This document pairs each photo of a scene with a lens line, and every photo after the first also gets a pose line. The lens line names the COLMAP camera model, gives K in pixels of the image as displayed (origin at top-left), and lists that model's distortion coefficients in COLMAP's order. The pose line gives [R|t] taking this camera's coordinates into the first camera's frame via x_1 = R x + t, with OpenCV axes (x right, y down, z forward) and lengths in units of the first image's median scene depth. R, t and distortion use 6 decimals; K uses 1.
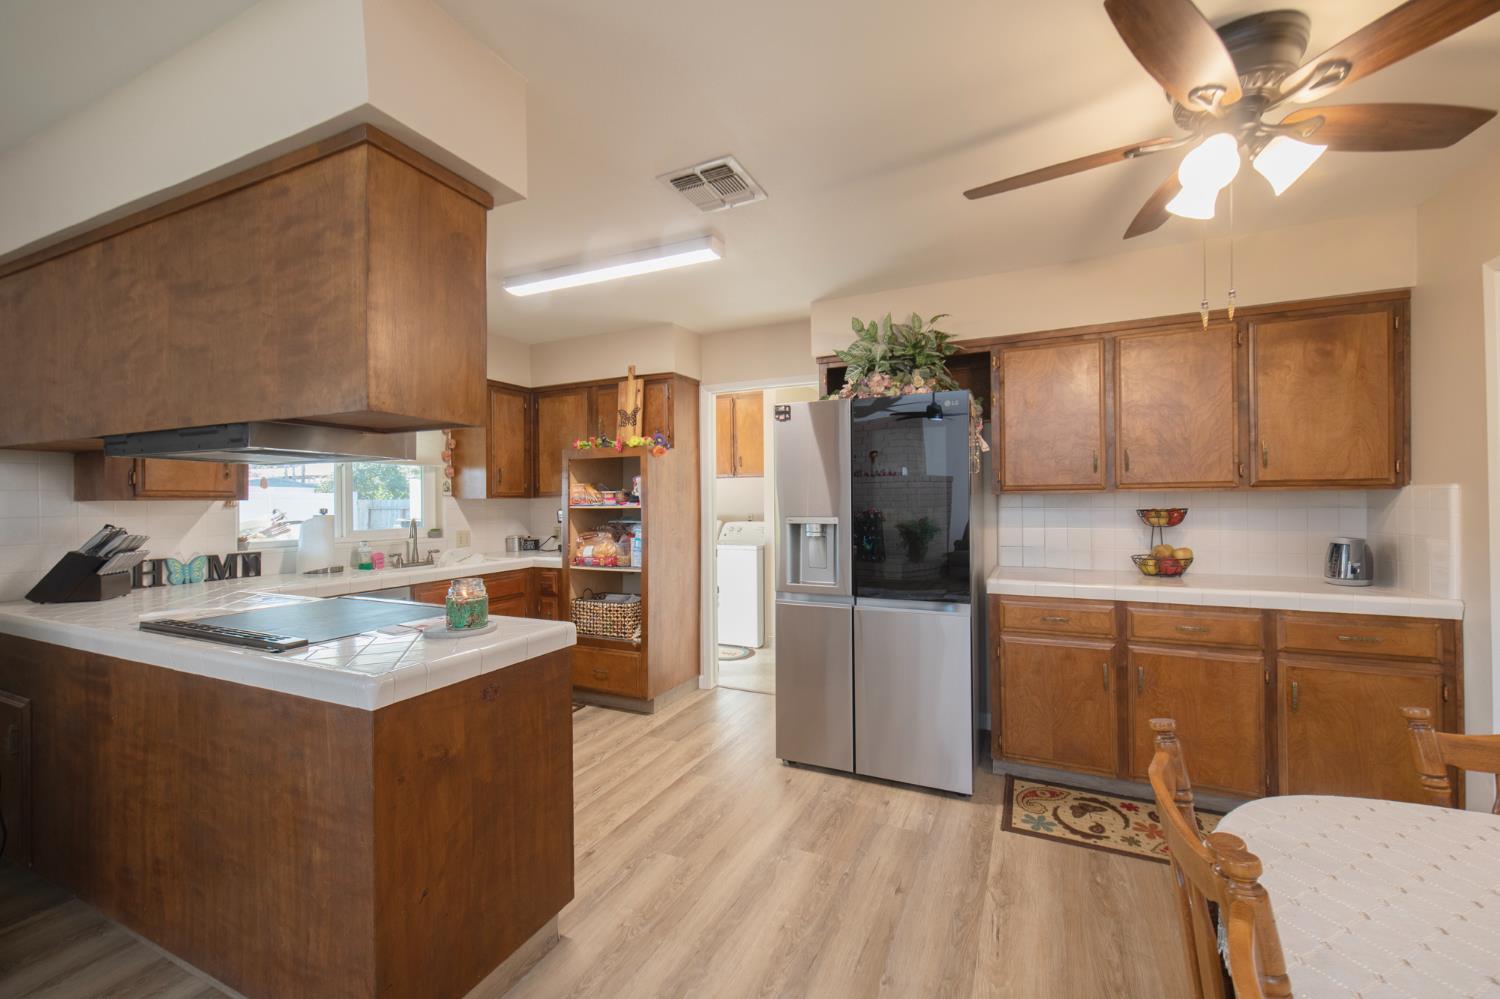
lens RADIAL K [[614.4, 0, 766.2], [0, 614.4, 501.7], [0, 0, 1]] dist [0.001471, 0.000100]
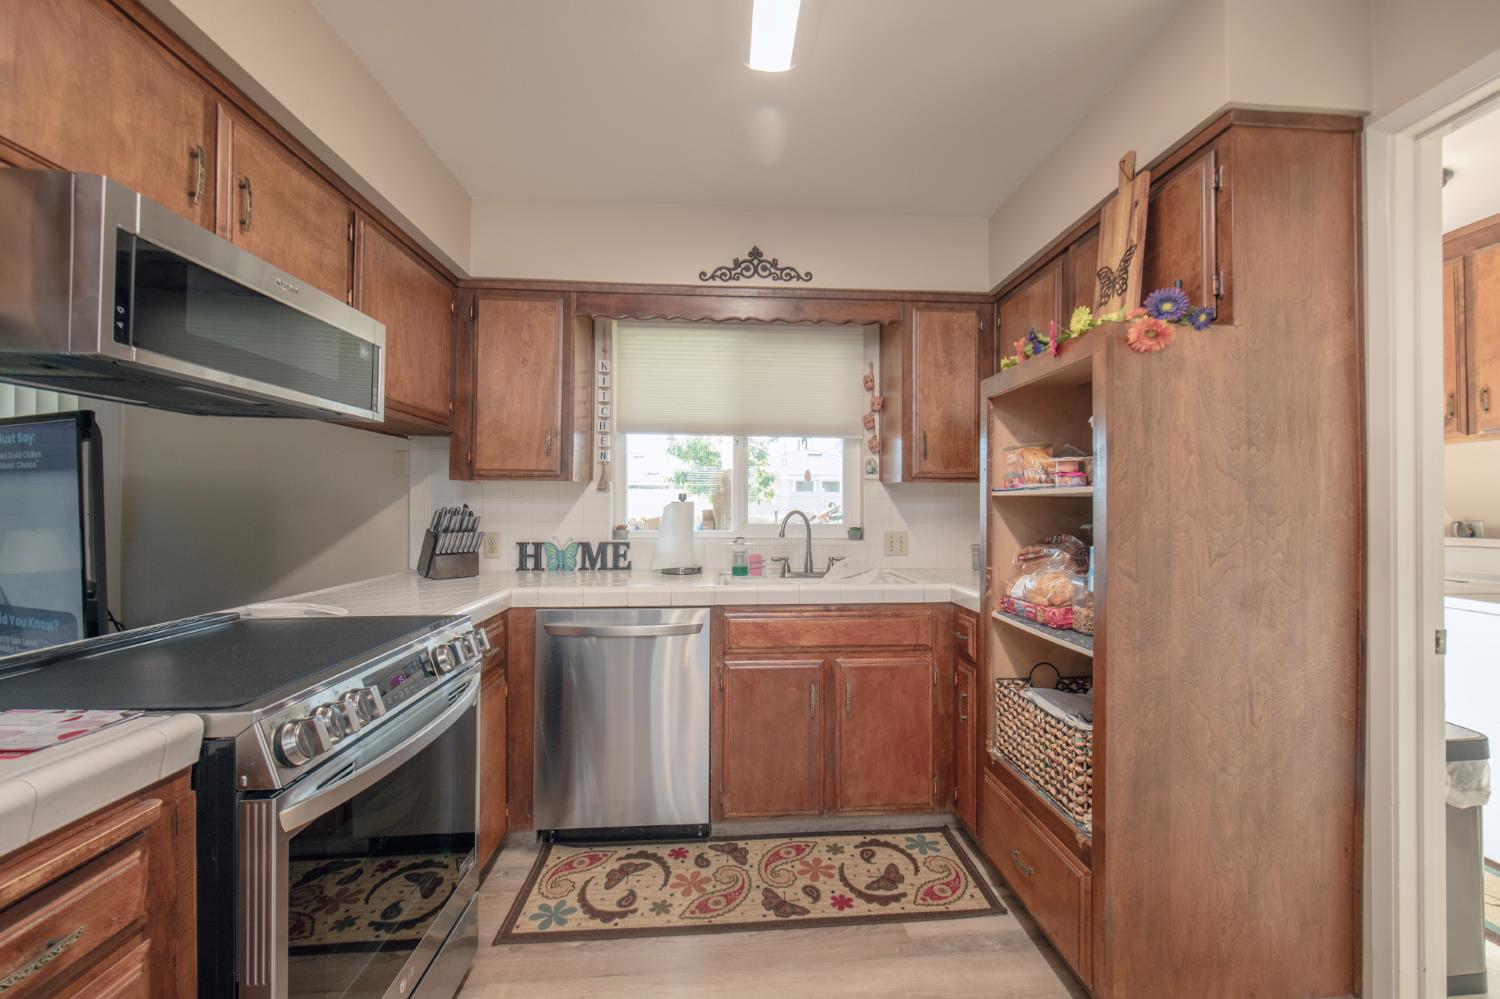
lens RADIAL K [[614.4, 0, 766.2], [0, 614.4, 501.7], [0, 0, 1]] dist [0.001471, 0.000100]
pose [[0.481715, 0.004879, -0.876314, 0.030677], [-0.011343, 0.999935, -0.000668, 0.017895], [0.876255, 0.010261, 0.481739, 0.608775]]
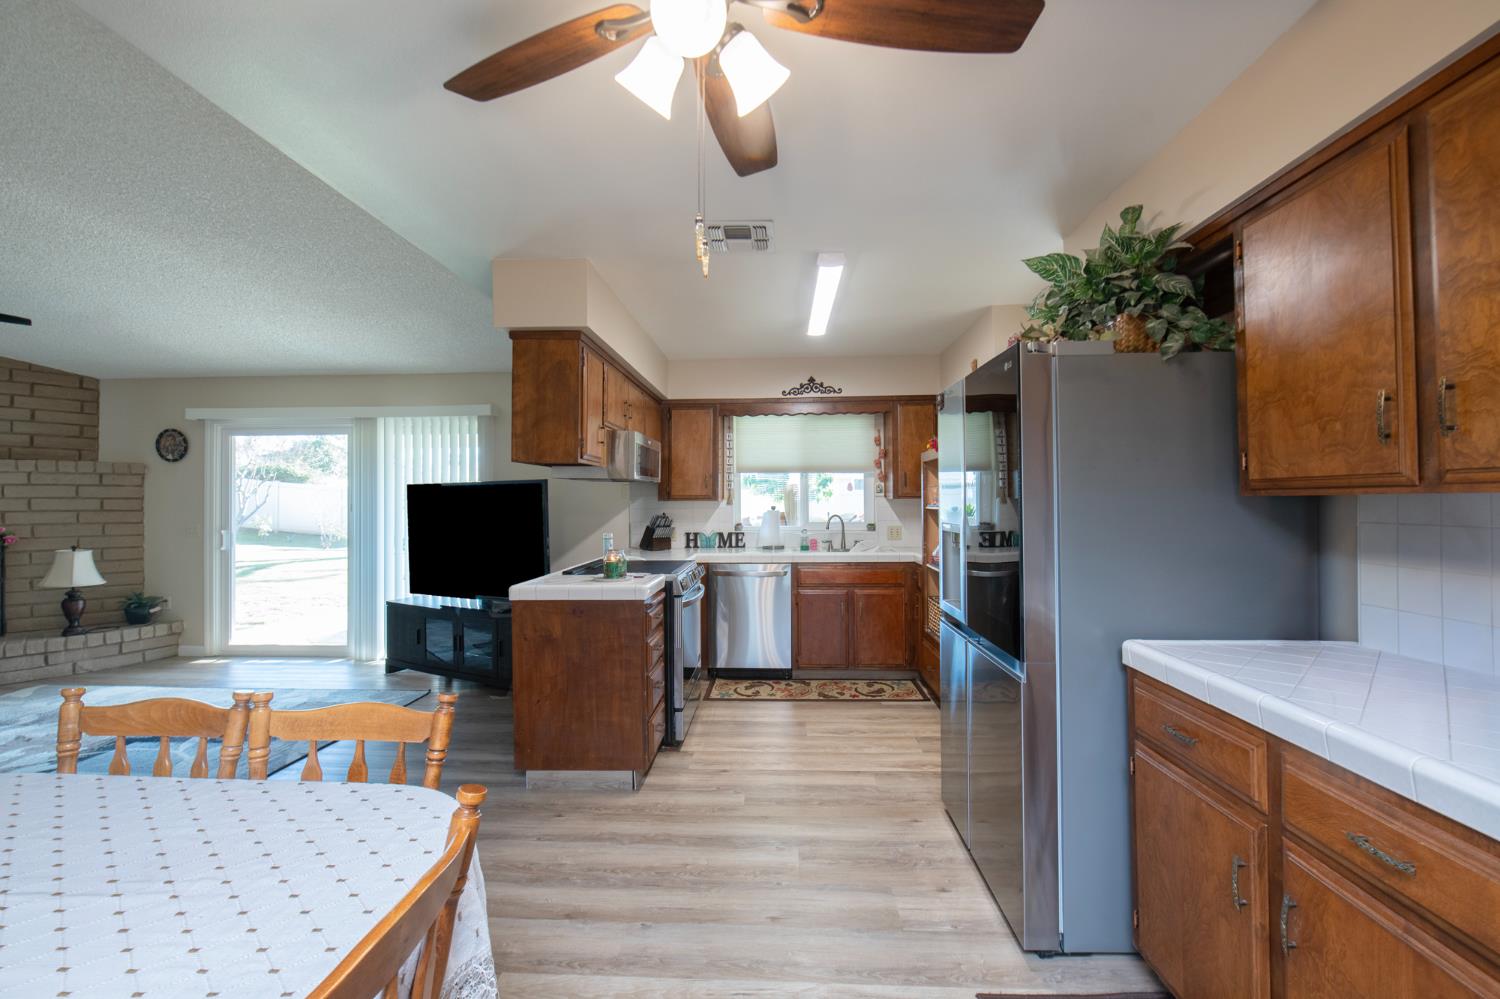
lens RADIAL K [[634.8, 0, 744.3], [0, 634.8, 499.3], [0, 0, 1]] dist [-0.027001, -0.000125]
pose [[0.364096, 0.003286, -0.931355, 0.584479], [-0.000594, 0.999994, 0.003296, -0.008625], [0.931361, -0.000646, 0.364096, 0.323511]]
